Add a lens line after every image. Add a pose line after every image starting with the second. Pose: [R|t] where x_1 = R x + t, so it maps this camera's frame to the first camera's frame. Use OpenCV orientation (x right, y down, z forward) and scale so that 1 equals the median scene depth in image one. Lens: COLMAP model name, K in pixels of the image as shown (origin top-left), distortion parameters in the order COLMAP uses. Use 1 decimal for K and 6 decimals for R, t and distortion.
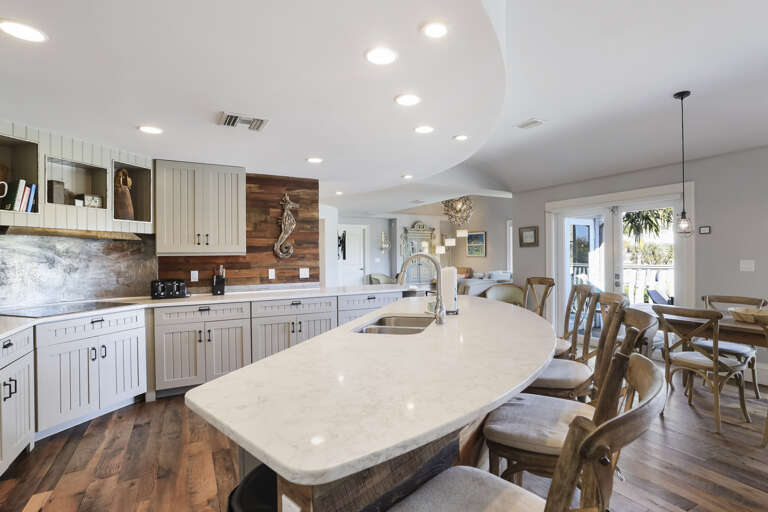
lens RADIAL K [[364.3, 0, 387.8], [0, 364.3, 257.7], [0, 0, 1]] dist [-0.001245, -0.000037]
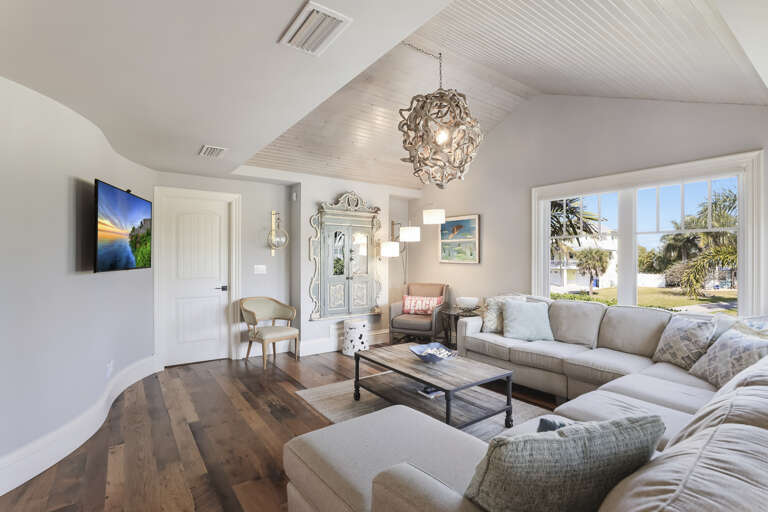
lens RADIAL K [[364.3, 0, 383.0], [0, 364.3, 258.0], [0, 0, 1]] dist [-0.001245, -0.000037]
pose [[0.990197, 0.010638, 0.139272, 0.064560], [-0.009401, 0.999910, -0.009535, -0.004840], [-0.139360, 0.008132, 0.990208, 0.500992]]
